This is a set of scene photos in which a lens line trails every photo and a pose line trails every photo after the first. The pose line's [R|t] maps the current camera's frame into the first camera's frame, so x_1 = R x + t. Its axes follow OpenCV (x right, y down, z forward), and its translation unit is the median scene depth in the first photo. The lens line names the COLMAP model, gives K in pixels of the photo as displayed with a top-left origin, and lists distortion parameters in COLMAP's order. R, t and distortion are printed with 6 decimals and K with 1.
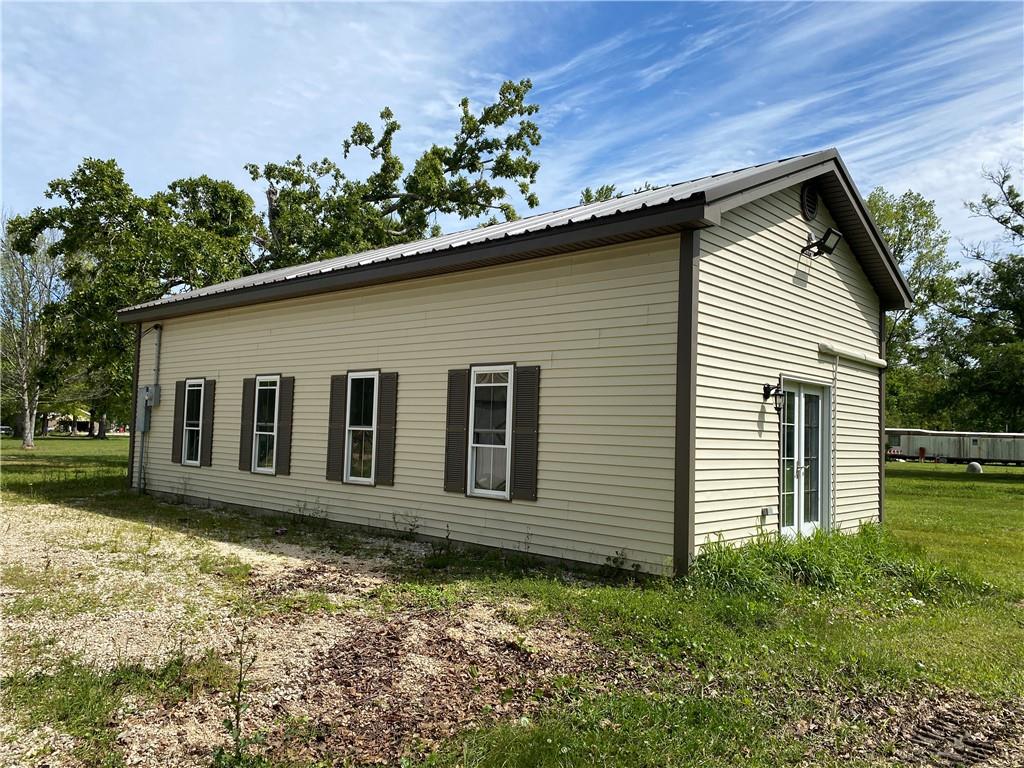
lens RADIAL K [[788.0, 0, 512.0], [0, 788.0, 384.0], [0, 0, 1]] dist [0.072921, -0.061589]
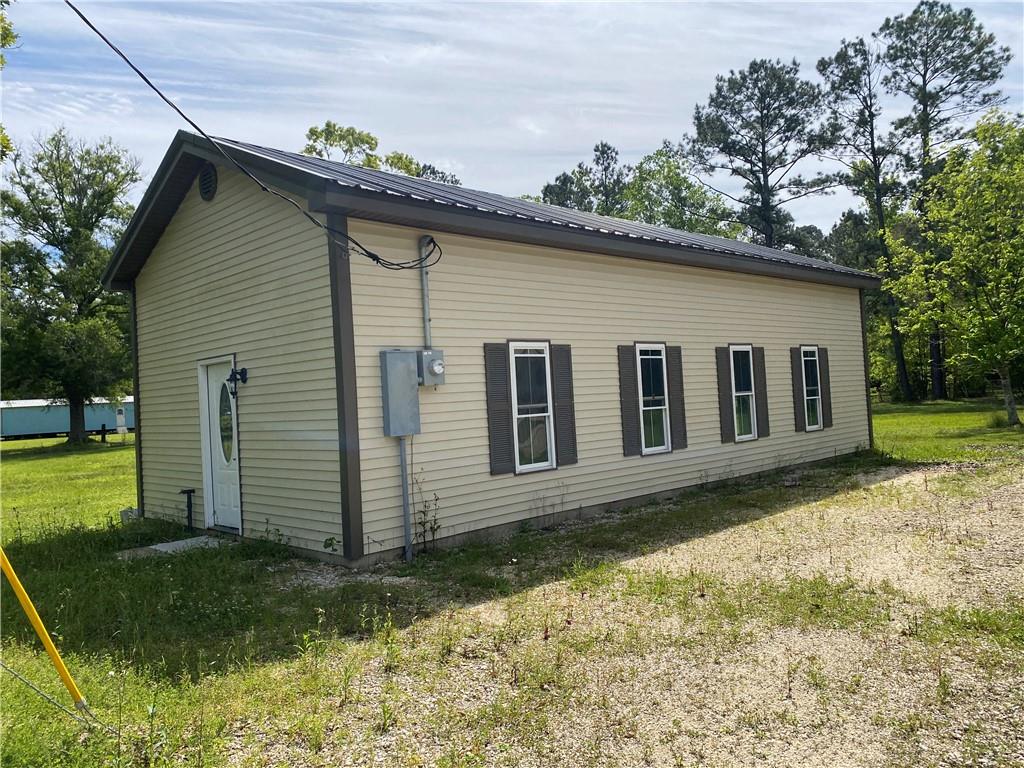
lens RADIAL K [[788.0, 0, 512.0], [0, 788.0, 384.0], [0, 0, 1]] dist [0.072921, -0.061589]
pose [[0.070520, -0.007754, 0.997480, -1.252442], [0.003197, 0.999966, 0.007548, 0.028717], [-0.997505, 0.002657, 0.070542, 1.138150]]
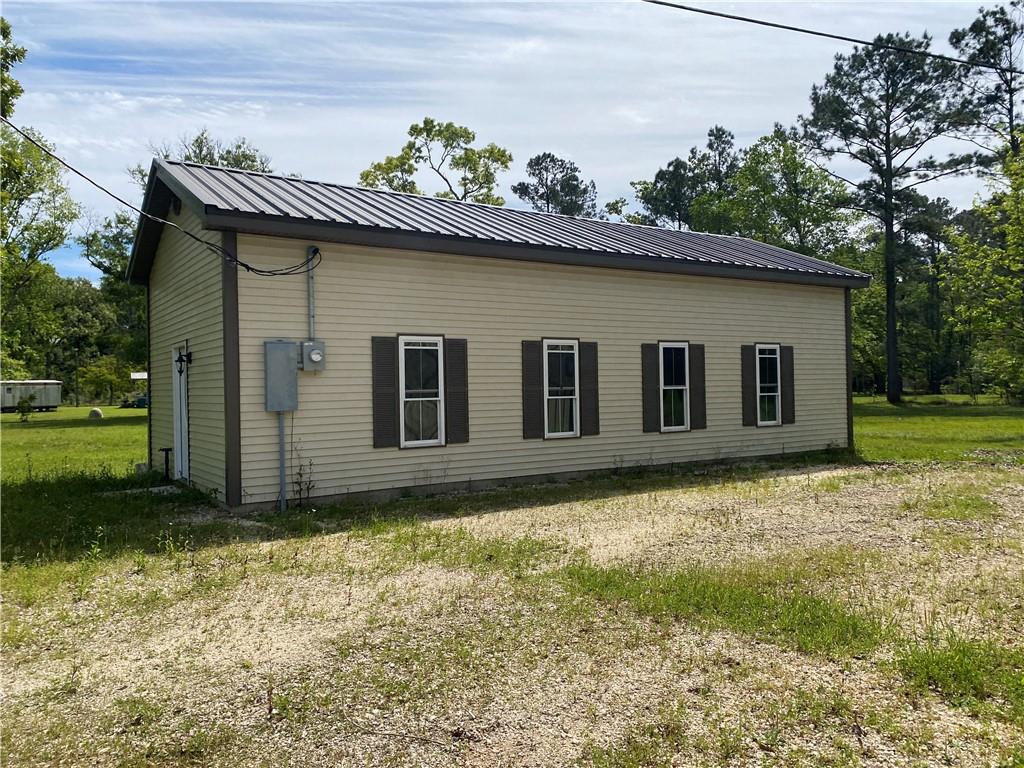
lens RADIAL K [[791.1, 0, 512.0], [0, 791.1, 384.0], [0, 0, 1]] dist [0.076421, -0.049674]
pose [[0.261892, -0.022122, 0.964844, -1.328835], [-0.028040, 0.999141, 0.030519, 0.017356], [-0.964690, -0.035046, 0.261046, 0.832512]]
